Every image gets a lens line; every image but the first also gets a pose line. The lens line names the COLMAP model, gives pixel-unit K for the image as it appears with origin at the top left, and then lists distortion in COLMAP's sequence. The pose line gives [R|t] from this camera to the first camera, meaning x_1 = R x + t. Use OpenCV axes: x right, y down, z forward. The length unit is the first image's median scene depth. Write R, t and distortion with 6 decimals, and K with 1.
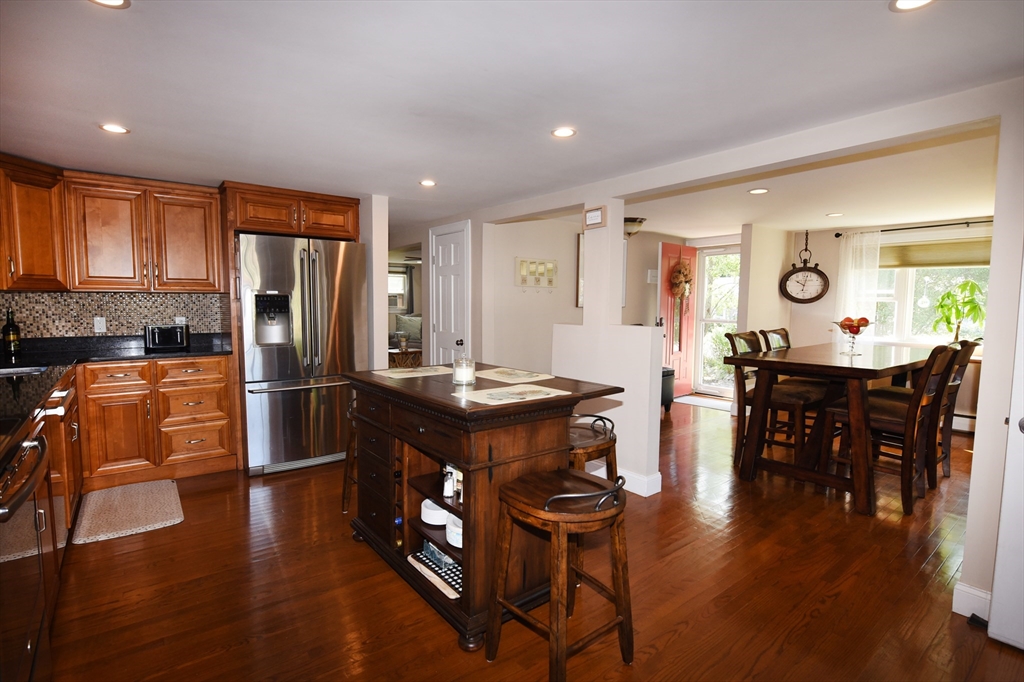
lens RADIAL K [[492.0, 0, 512.6], [0, 492.0, 343.1], [0, 0, 1]] dist [-0.008163, -0.006288]
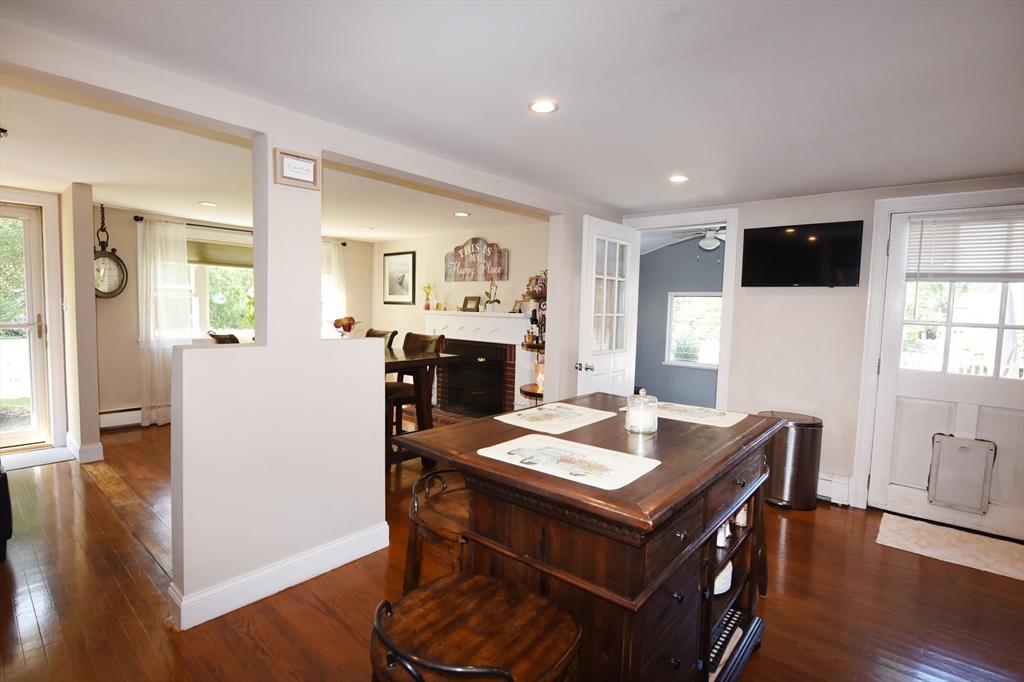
lens RADIAL K [[492.0, 0, 512.6], [0, 492.0, 343.1], [0, 0, 1]] dist [-0.008163, -0.006288]
pose [[-0.197151, -0.083487, 0.976812, -0.514626], [0.052688, 0.994025, 0.095592, -0.084526], [-0.978956, 0.070312, -0.191574, 0.883158]]
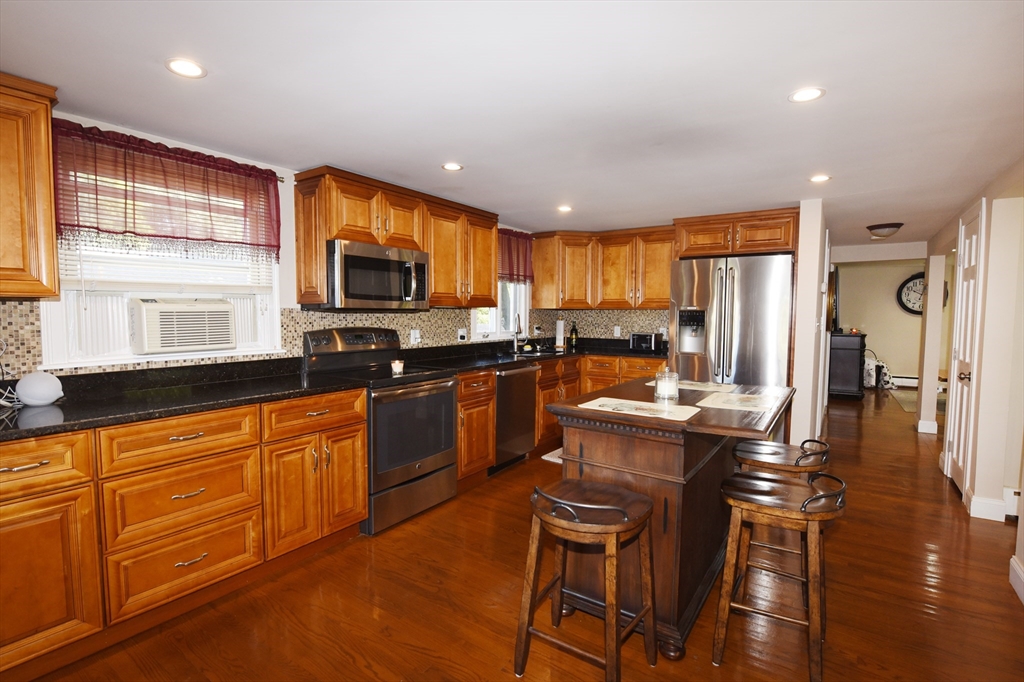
lens RADIAL K [[492.0, 0, 512.6], [0, 492.0, 343.1], [0, 0, 1]] dist [-0.008163, -0.006288]
pose [[0.301878, 0.053781, -0.951829, 0.507656], [-0.083862, 0.996035, 0.029681, -0.021086], [0.949651, 0.070862, 0.305191, 0.260736]]
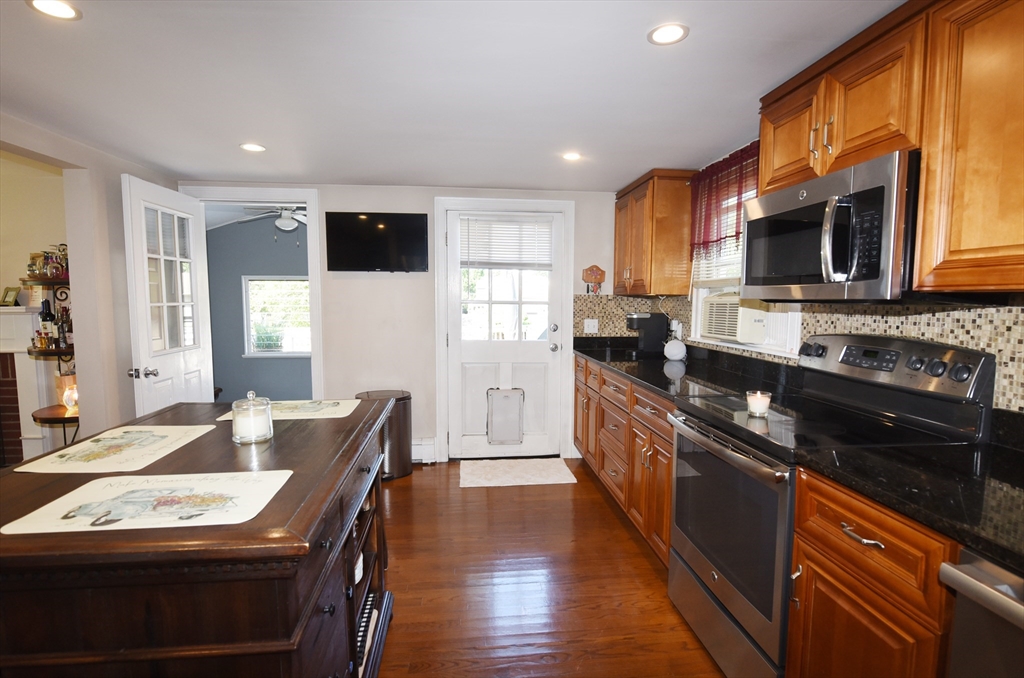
lens RADIAL K [[509.6, 0, 515.0], [0, 509.6, 341.2], [0, 0, 1]] dist [-0.000743, -0.011593]
pose [[-0.845733, -0.055103, 0.530754, -0.483274], [0.035226, 0.986719, 0.158572, -0.088575], [-0.532443, 0.152805, -0.832559, 0.900146]]
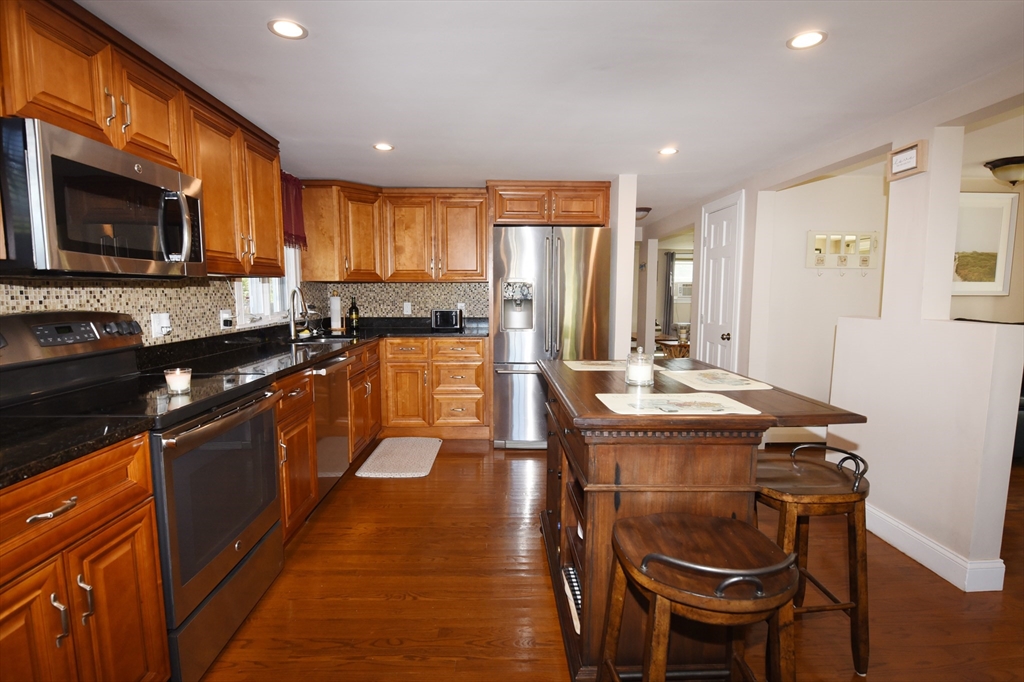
lens RADIAL K [[492.0, 0, 512.6], [0, 492.0, 343.1], [0, 0, 1]] dist [-0.008163, -0.006288]
pose [[0.803476, 0.056404, -0.592659, 0.145494], [-0.045354, 0.998408, 0.033532, -0.002786], [0.593607, -0.000063, 0.804755, 0.140334]]
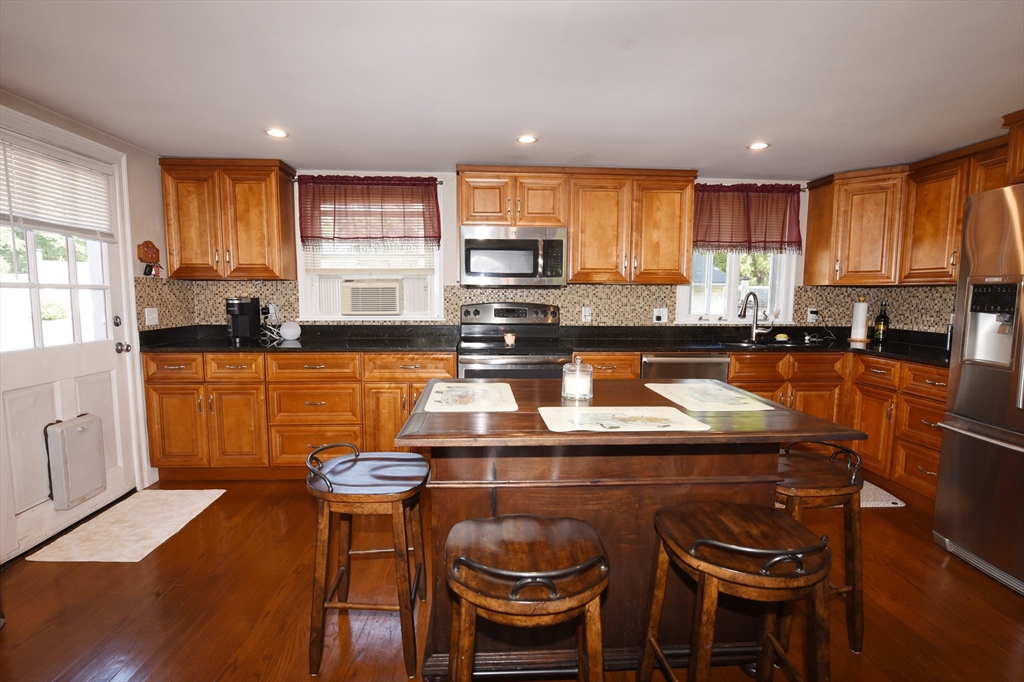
lens RADIAL K [[492.0, 0, 512.6], [0, 492.0, 343.1], [0, 0, 1]] dist [-0.008163, -0.006288]
pose [[-0.570913, 0.073995, -0.817669, 0.376795], [-0.080456, 0.986094, 0.145413, -0.067732], [0.817059, 0.148804, -0.557021, 0.888834]]
